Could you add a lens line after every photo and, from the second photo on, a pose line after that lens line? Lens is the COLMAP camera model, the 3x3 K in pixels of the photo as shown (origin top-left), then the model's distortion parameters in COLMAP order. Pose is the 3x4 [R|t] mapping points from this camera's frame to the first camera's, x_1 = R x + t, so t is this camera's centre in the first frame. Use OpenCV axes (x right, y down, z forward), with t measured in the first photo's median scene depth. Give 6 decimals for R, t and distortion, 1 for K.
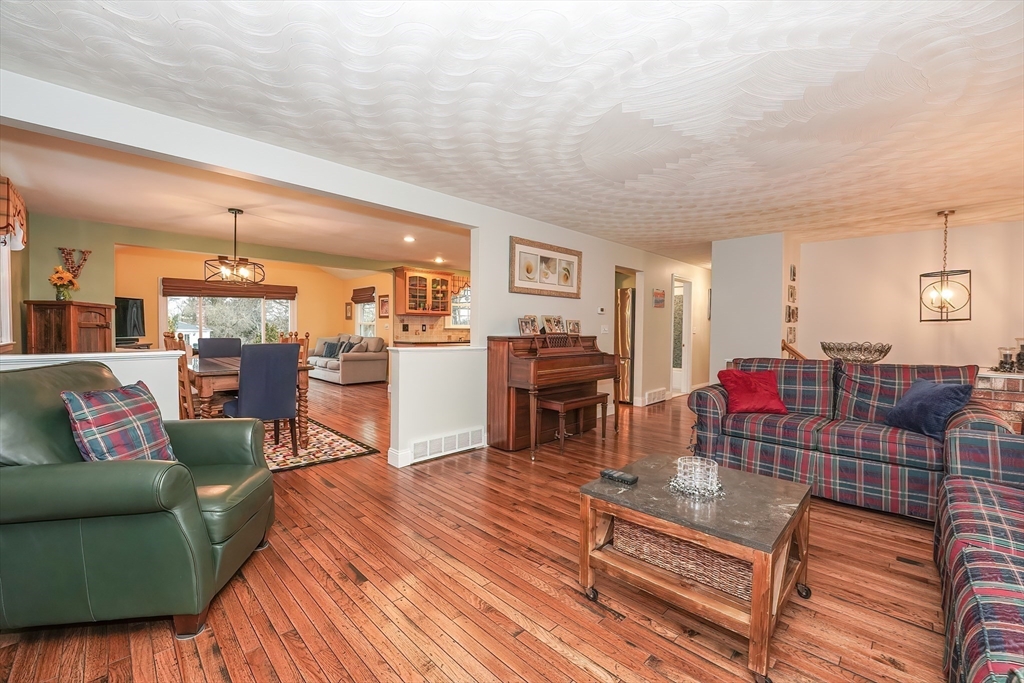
lens RADIAL K [[418.0, 0, 512.0], [0, 418.0, 341.5], [0, 0, 1]] dist [-0.022702, -0.000096]
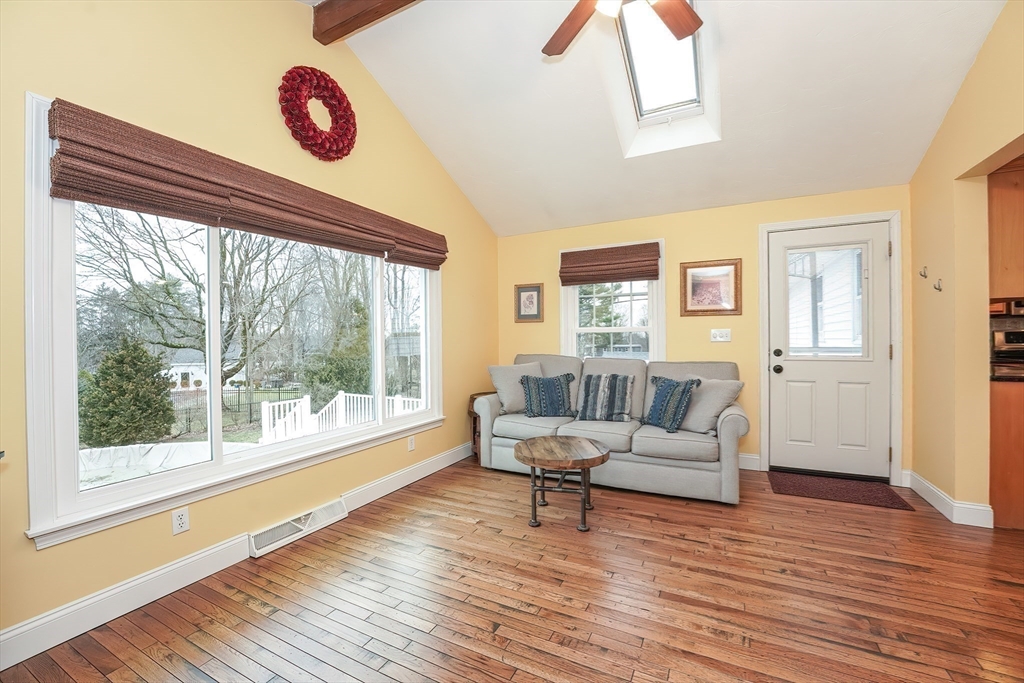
lens RADIAL K [[418.0, 0, 512.0], [0, 418.0, 341.5], [0, 0, 1]] dist [-0.022702, -0.000096]
pose [[0.950040, -0.018337, 0.311590, -0.722235], [0.026300, 0.999426, -0.021372, -0.030241], [-0.311019, 0.028499, 0.949976, 0.769217]]
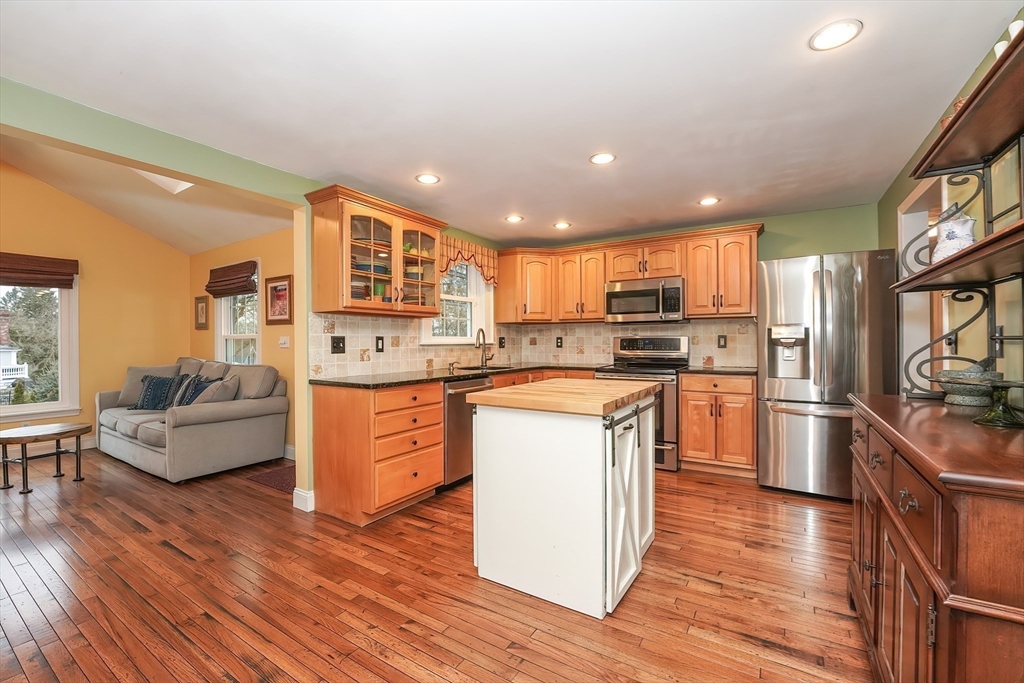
lens RADIAL K [[430.7, 0, 512.0], [0, 430.7, 341.5], [0, 0, 1]] dist [-0.023353, -0.000011]
pose [[0.976312, -0.015587, 0.215803, -0.174374], [0.021749, 0.999420, -0.026208, -0.020799], [-0.215270, 0.030281, 0.976085, 0.536705]]
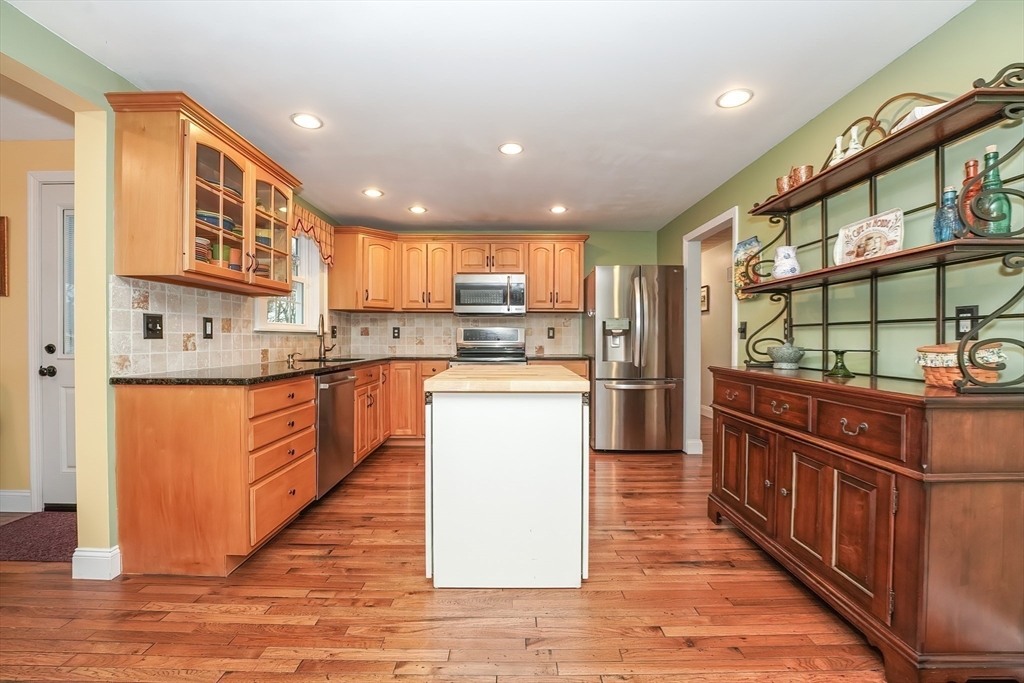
lens RADIAL K [[418.0, 0, 512.0], [0, 418.0, 341.5], [0, 0, 1]] dist [-0.022702, -0.000096]
pose [[0.705821, -0.013851, 0.708255, -0.273099], [0.026253, 0.999633, -0.006613, -0.014106], [-0.707903, 0.023262, 0.705926, 0.615700]]
